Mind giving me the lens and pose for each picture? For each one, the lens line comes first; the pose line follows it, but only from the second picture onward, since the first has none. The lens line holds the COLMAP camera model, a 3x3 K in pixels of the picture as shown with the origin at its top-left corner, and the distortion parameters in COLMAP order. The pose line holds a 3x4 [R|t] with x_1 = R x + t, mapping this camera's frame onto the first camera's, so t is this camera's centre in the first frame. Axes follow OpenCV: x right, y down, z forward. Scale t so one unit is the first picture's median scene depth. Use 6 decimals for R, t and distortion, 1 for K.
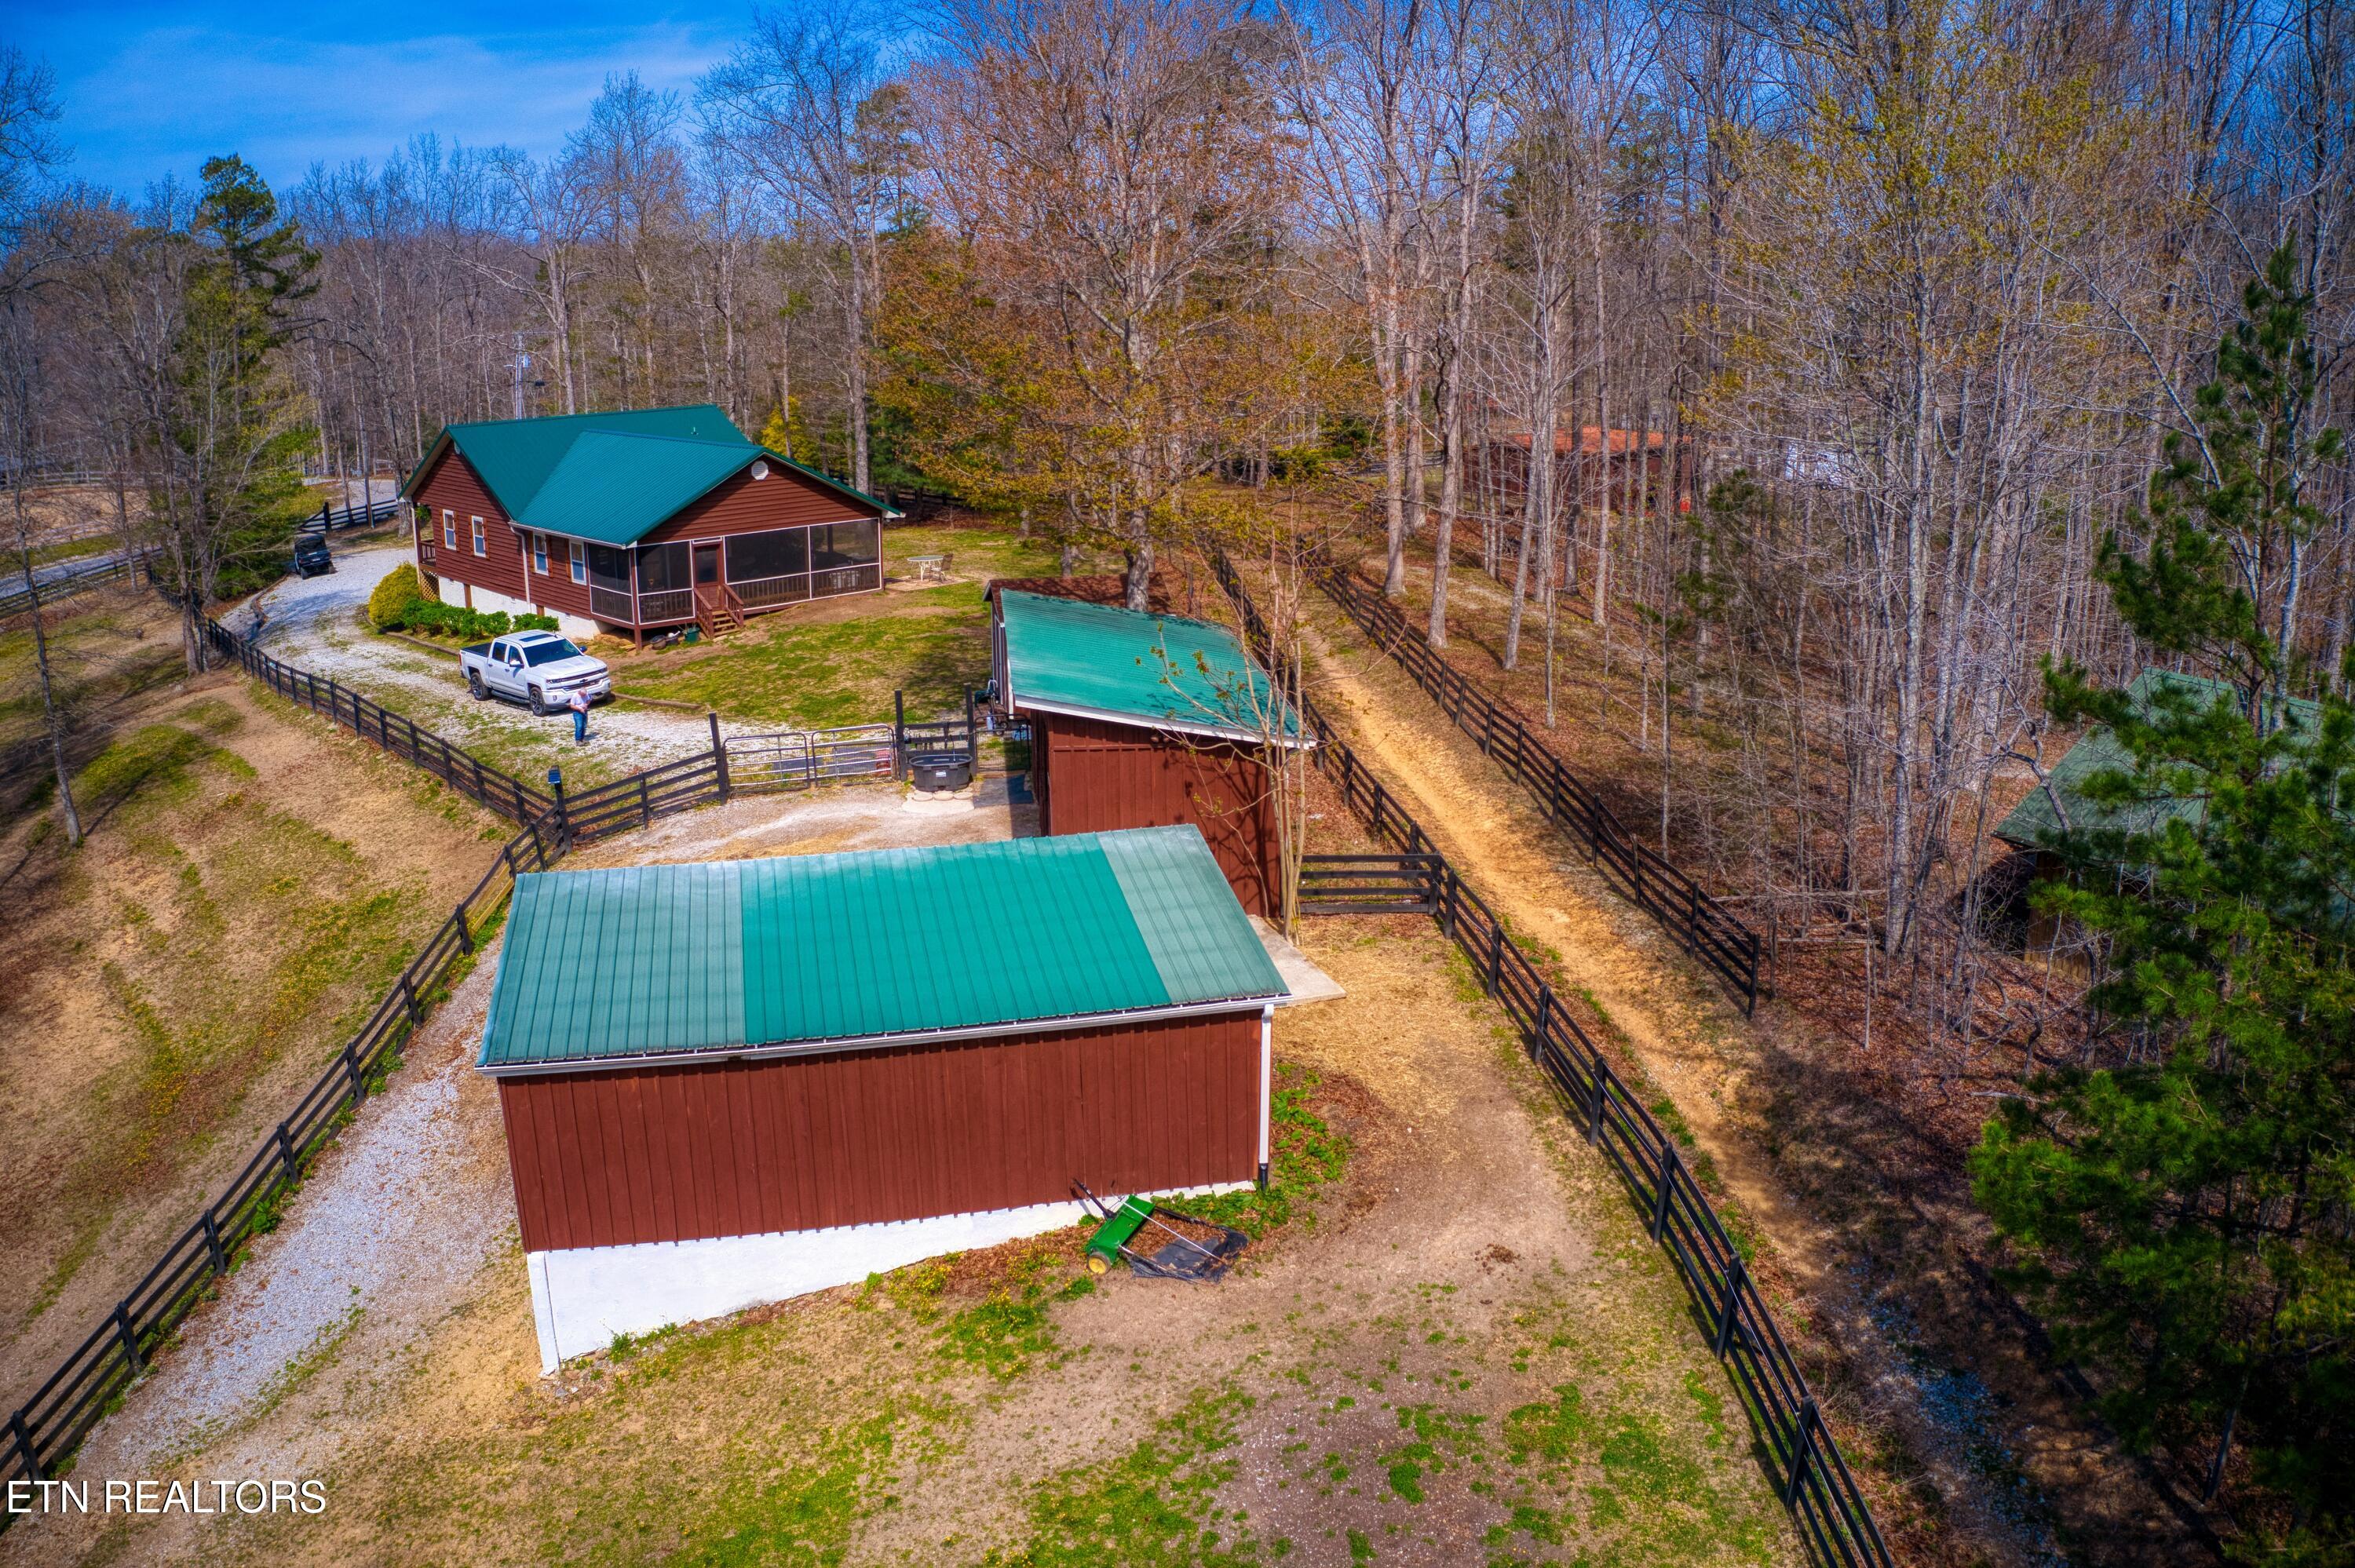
lens RADIAL K [[1858.1, 0, 1175.3], [0, 1858.1, 758.9], [0, 0, 1]] dist [-0.196152, 0.025576]
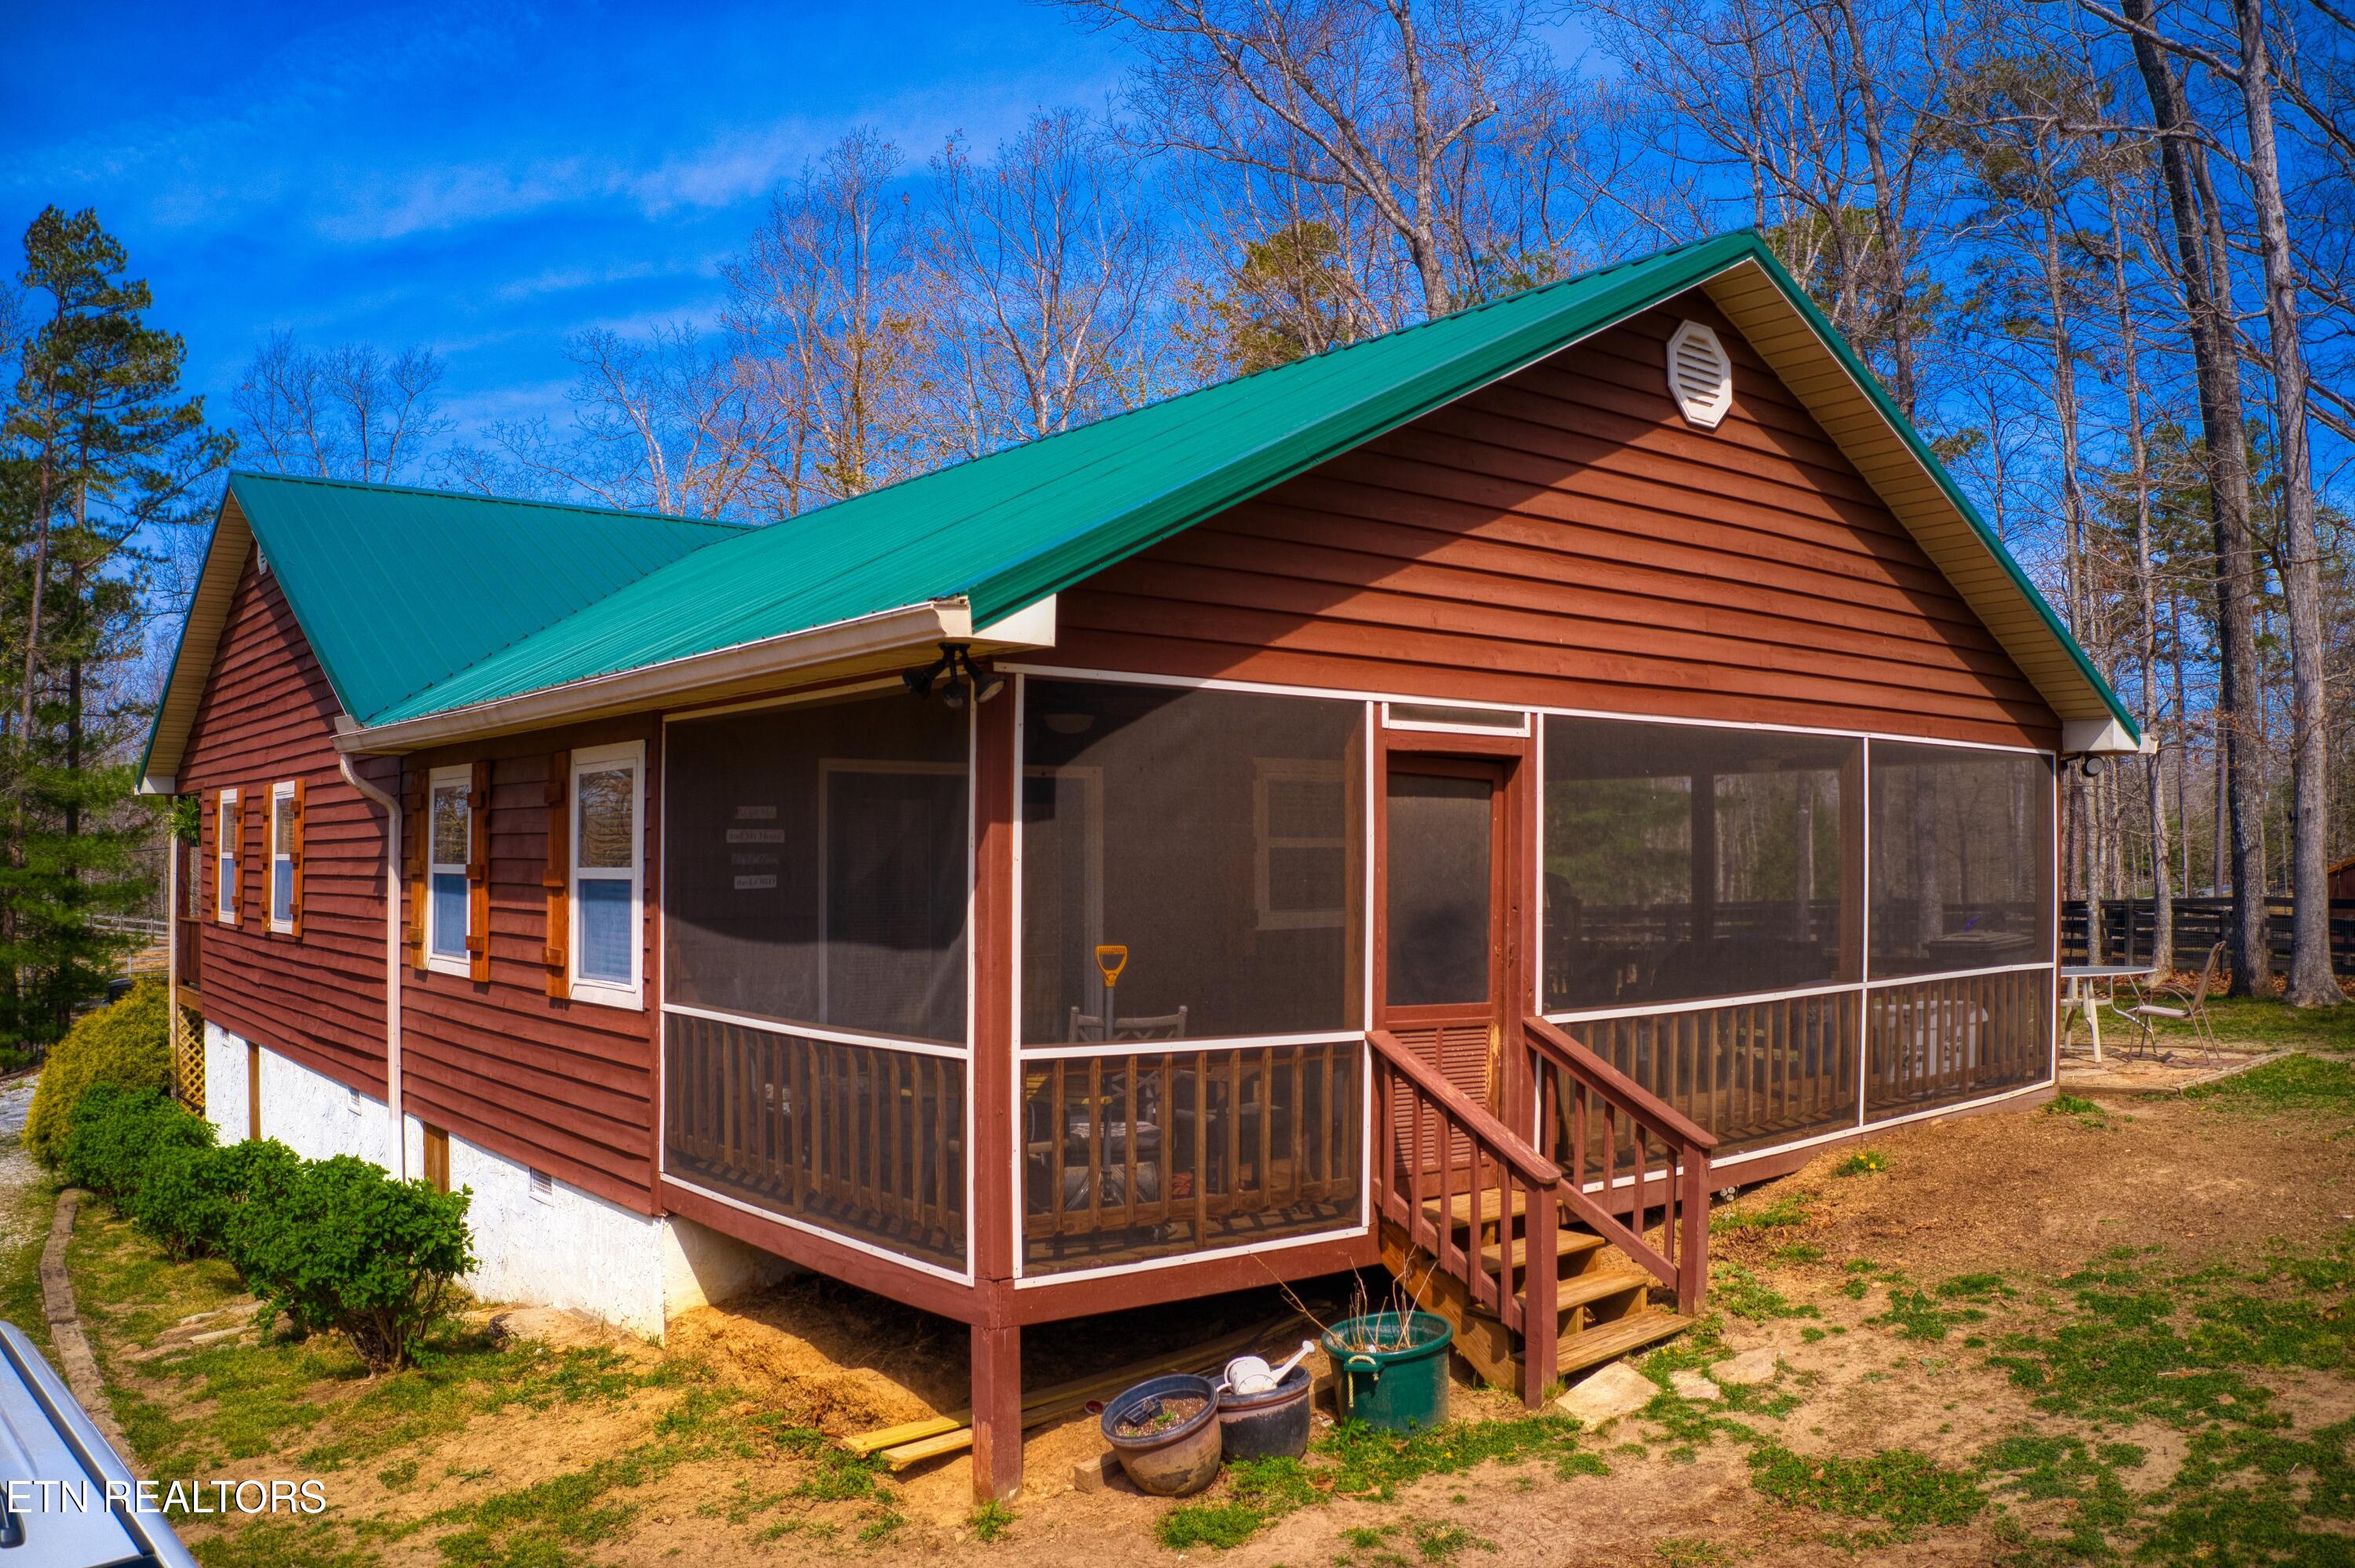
lens RADIAL K [[1850.2, 0, 1177.5], [0, 1850.2, 784.0], [0, 0, 1]] dist [-0.198049, 0.019001]
pose [[0.997937, 0.002674, -0.064144, -0.367489], [-0.021391, 0.955889, -0.292947, -0.094039], [0.060532, 0.293715, 0.953975, 1.164995]]
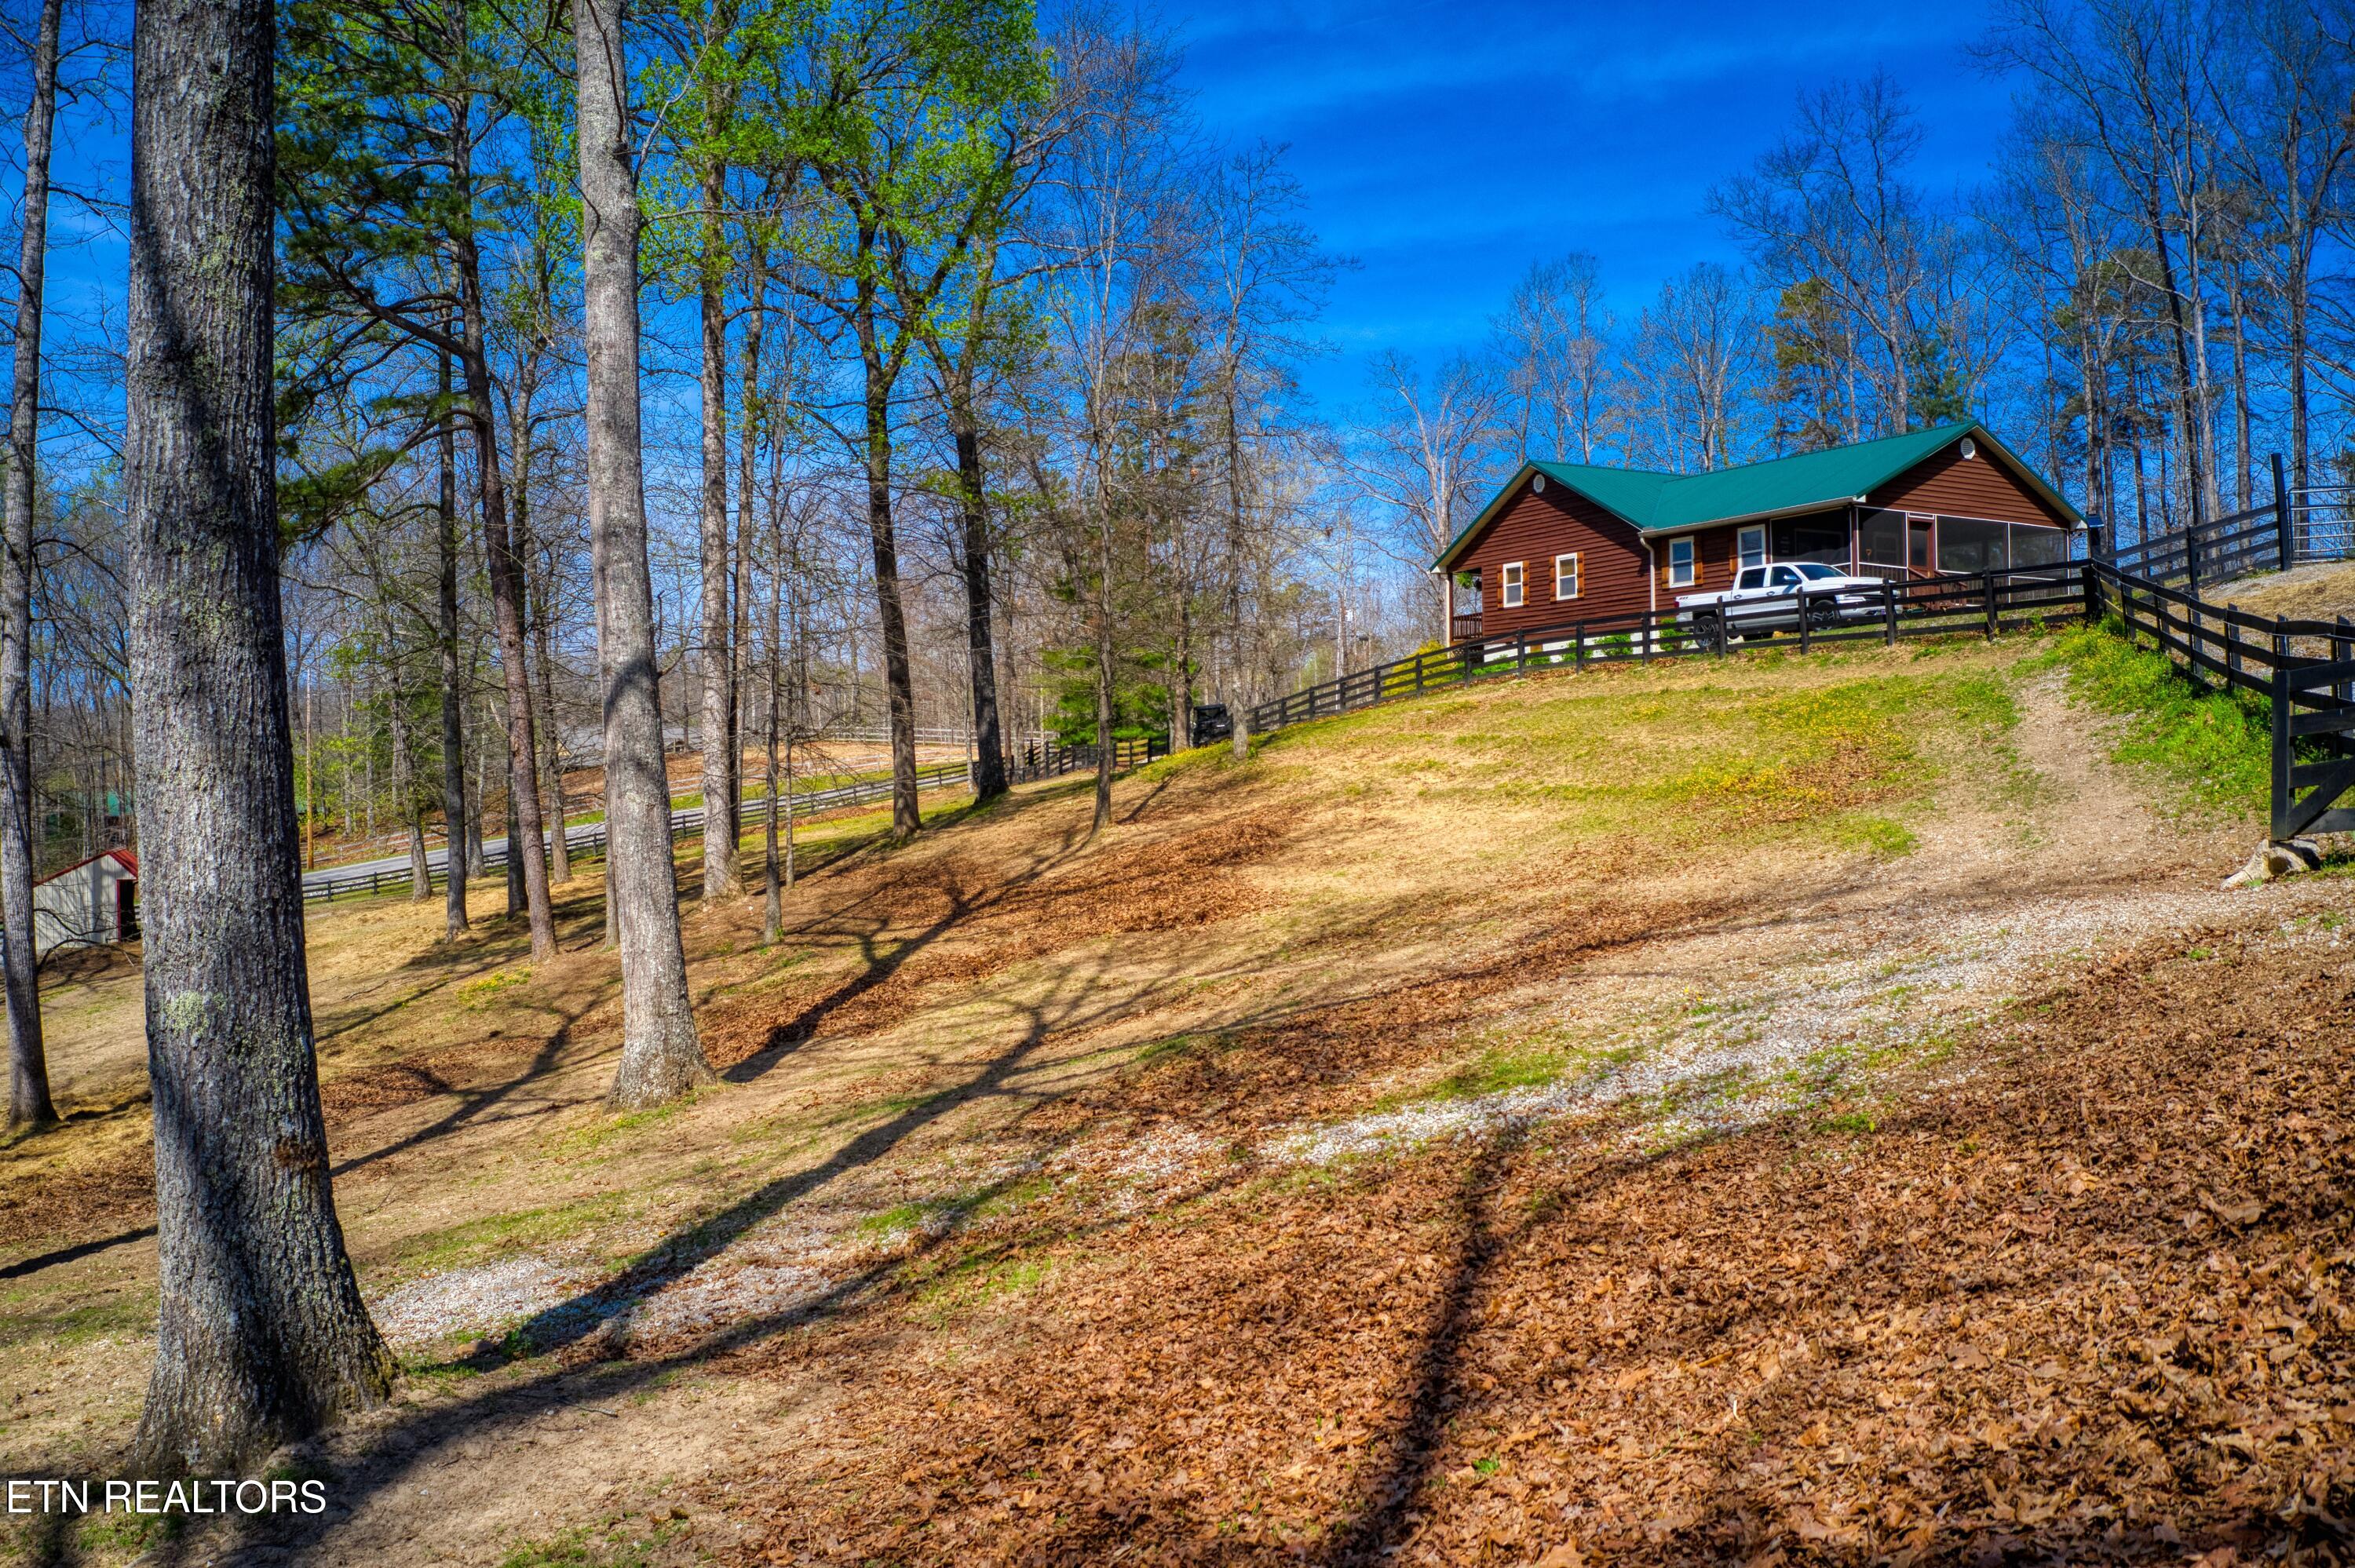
lens RADIAL K [[1850.2, 0, 1177.5], [0, 1850.2, 784.0], [0, 0, 1]] dist [-0.198049, 0.019001]
pose [[0.959058, 0.000682, -0.283208, -0.484929], [-0.070717, 0.968898, -0.237140, 0.313032], [0.274238, 0.247459, 0.929278, 0.202610]]
